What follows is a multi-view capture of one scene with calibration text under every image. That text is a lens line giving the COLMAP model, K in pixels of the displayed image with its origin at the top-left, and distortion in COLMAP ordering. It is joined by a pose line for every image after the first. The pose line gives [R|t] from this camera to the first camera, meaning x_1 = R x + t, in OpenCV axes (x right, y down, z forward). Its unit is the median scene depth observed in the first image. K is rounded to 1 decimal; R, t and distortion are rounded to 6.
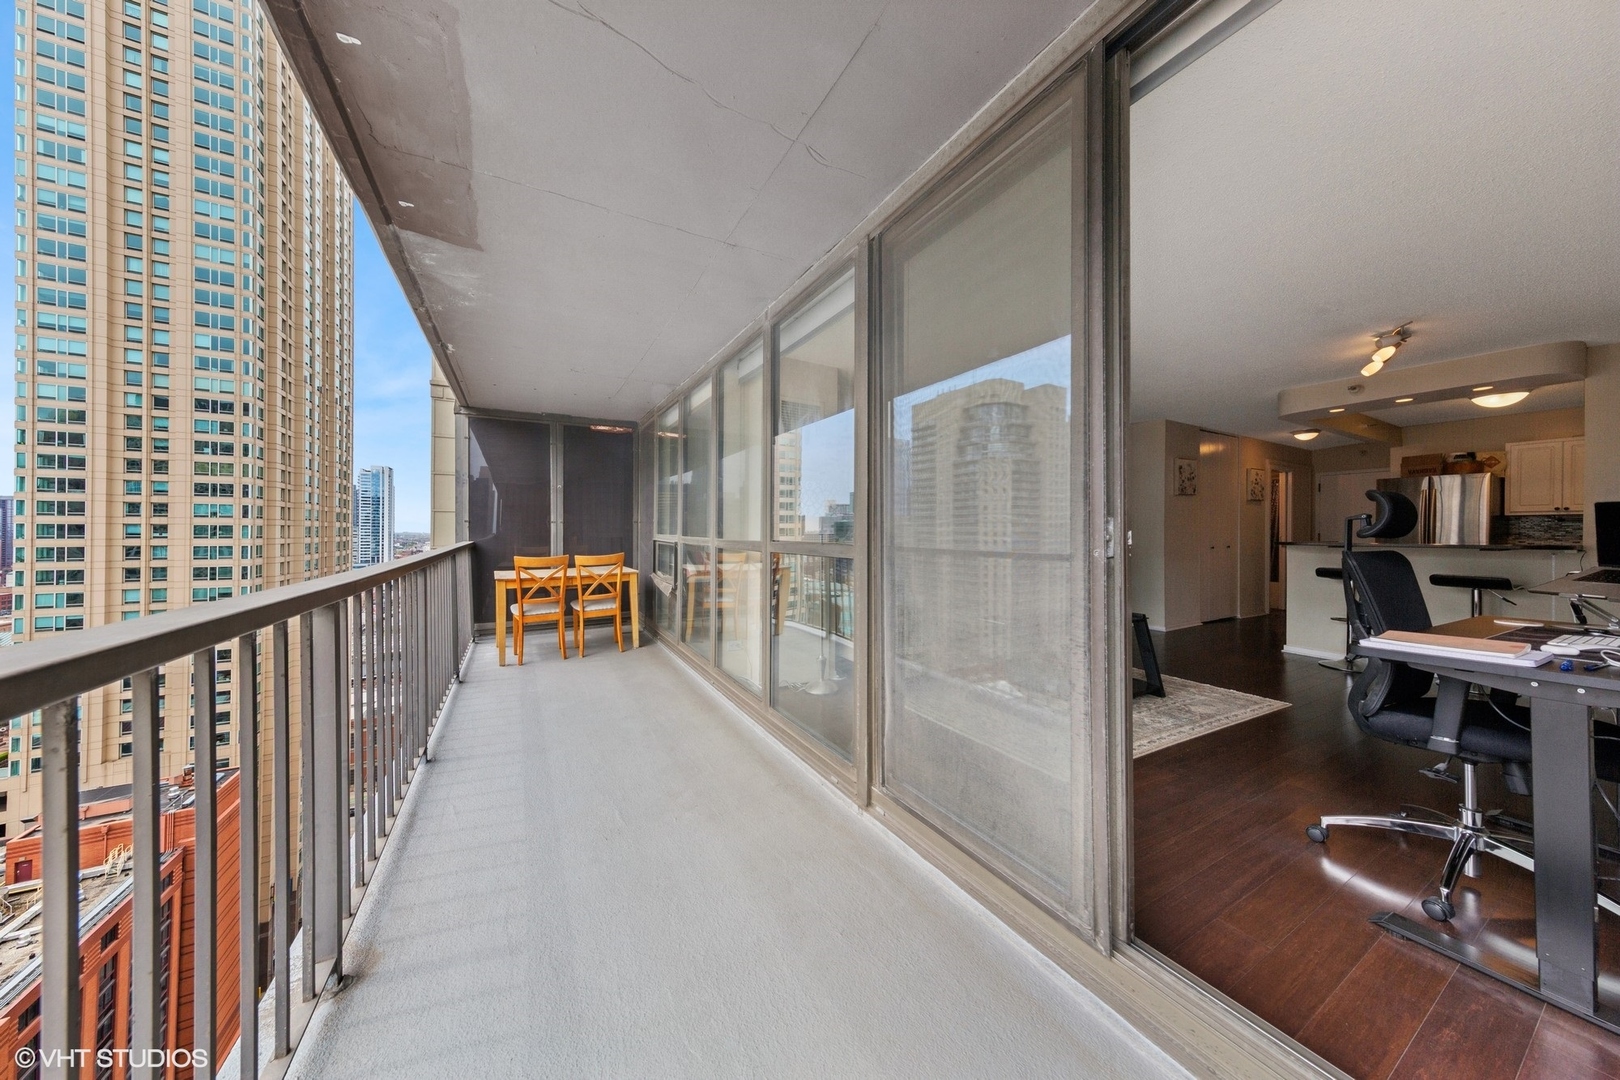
lens RADIAL K [[512.2, 0, 810.0], [0, 512.2, 532.1], [0, 0, 1]] dist [0.009938, -0.001072]
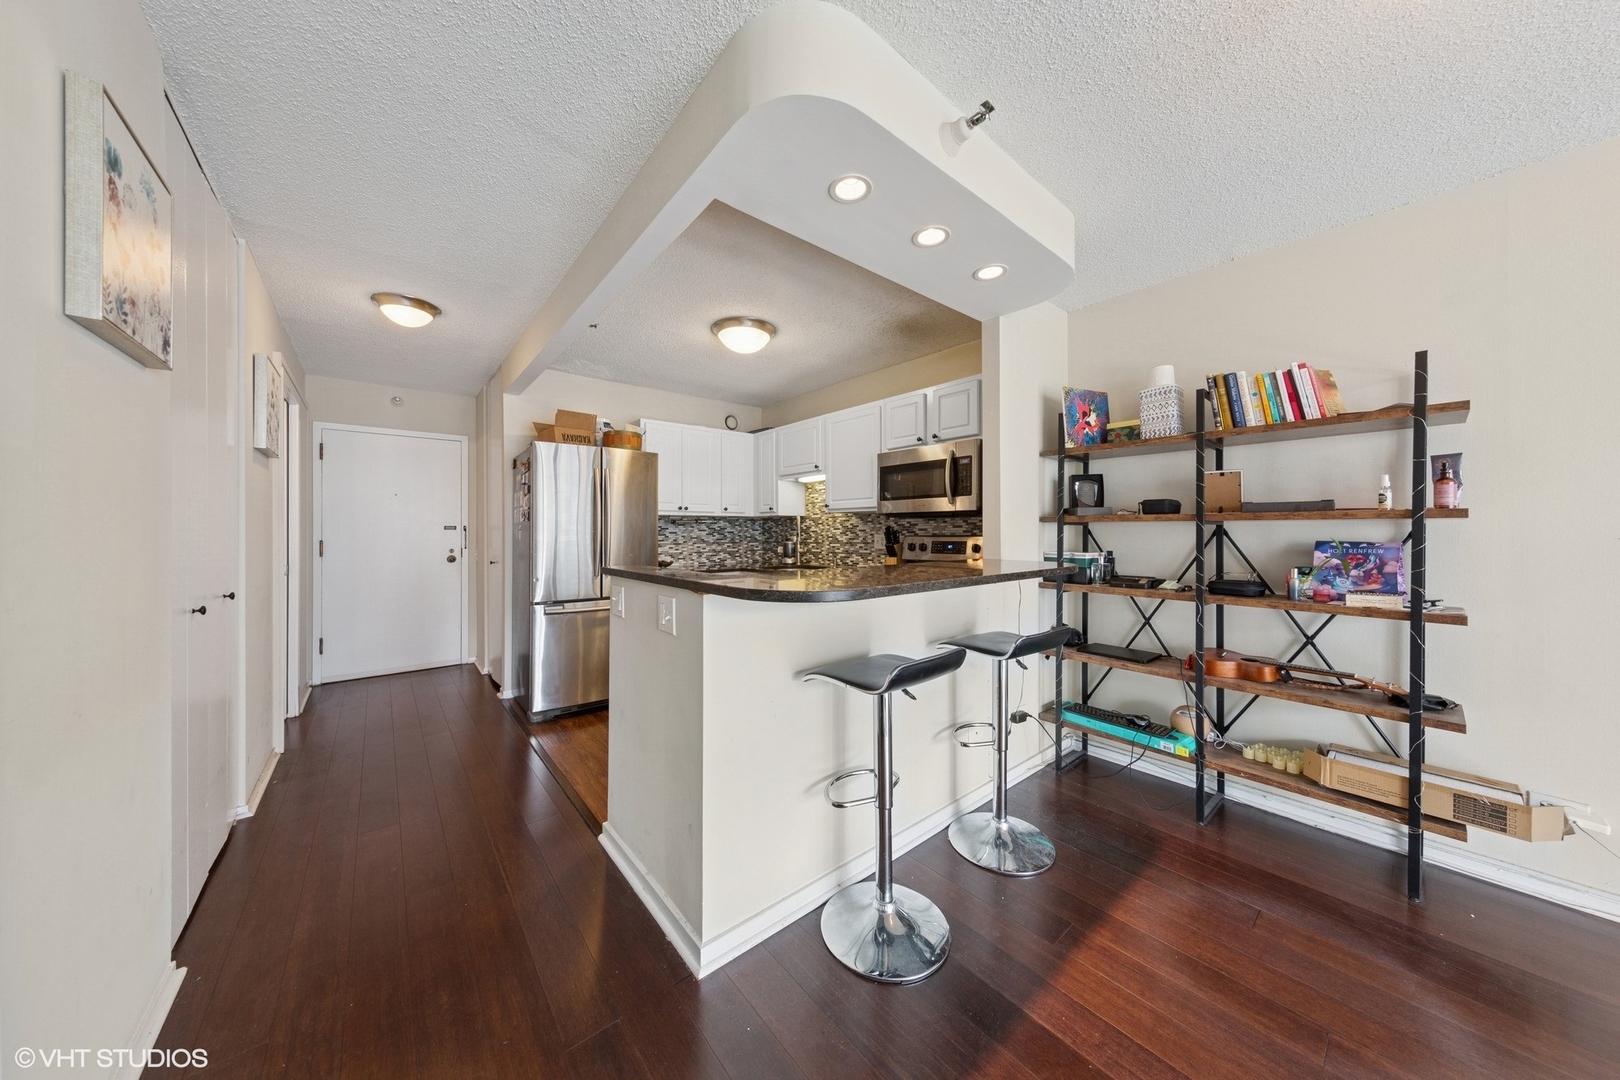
lens RADIAL K [[512.2, 0, 805.9], [0, 512.2, 530.6], [0, 0, 1]] dist [0.009938, -0.001072]
pose [[-0.185452, -0.000905, 0.982653, 0.576542], [0.004659, 0.999988, 0.001800, -0.009417], [-0.982642, 0.004912, -0.185446, 0.908854]]
